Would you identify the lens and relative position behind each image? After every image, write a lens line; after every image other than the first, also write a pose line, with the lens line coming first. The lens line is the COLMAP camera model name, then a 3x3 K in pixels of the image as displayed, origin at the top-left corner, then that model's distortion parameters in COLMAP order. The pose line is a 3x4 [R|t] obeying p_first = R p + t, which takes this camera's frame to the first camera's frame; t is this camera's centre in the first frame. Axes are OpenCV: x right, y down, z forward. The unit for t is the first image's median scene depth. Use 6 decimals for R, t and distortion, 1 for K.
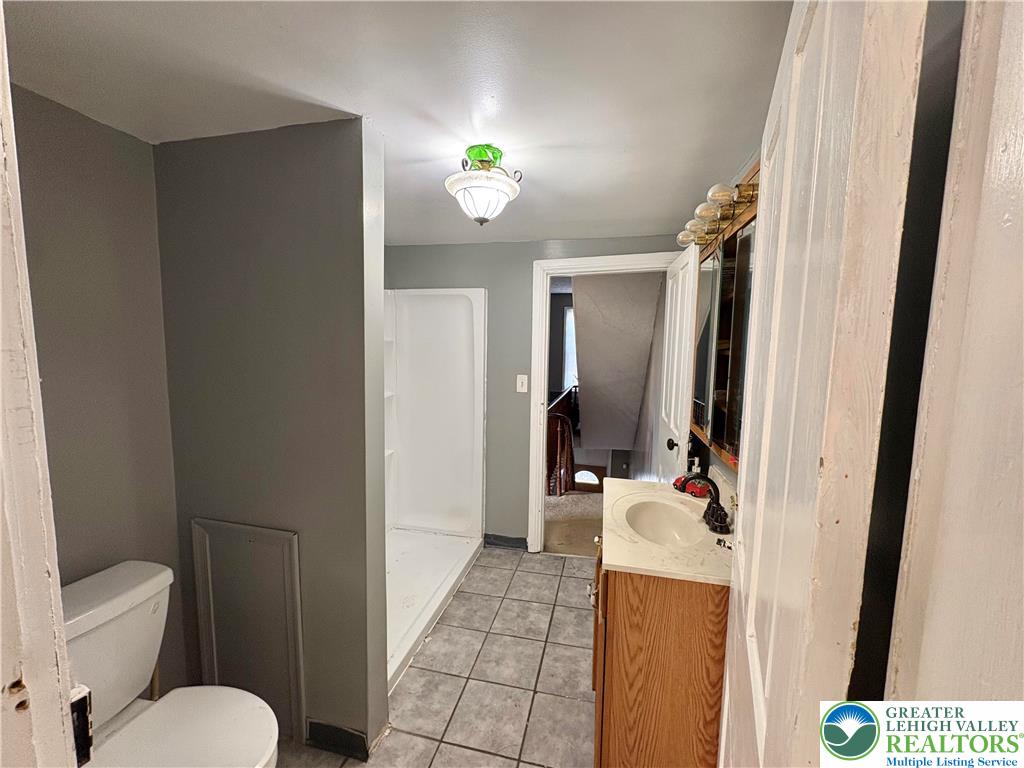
lens RADIAL K [[407.6, 0, 513.2], [0, 407.6, 382.4], [0, 0, 1]] dist [0.000510, -0.000052]
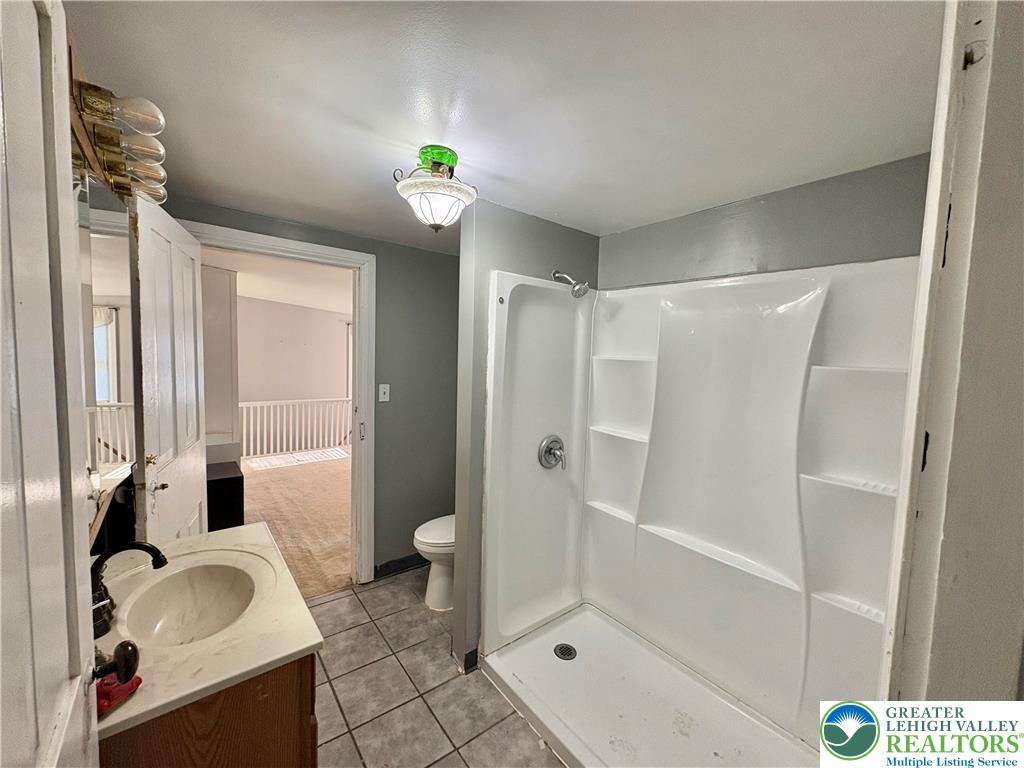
lens RADIAL K [[407.6, 0, 513.2], [0, 407.6, 382.4], [0, 0, 1]] dist [0.000510, -0.000052]
pose [[-0.613241, 0.015619, -0.789741, 0.542860], [-0.123186, 0.985680, 0.115149, -0.161162], [0.780231, 0.167899, -0.602536, 1.678816]]
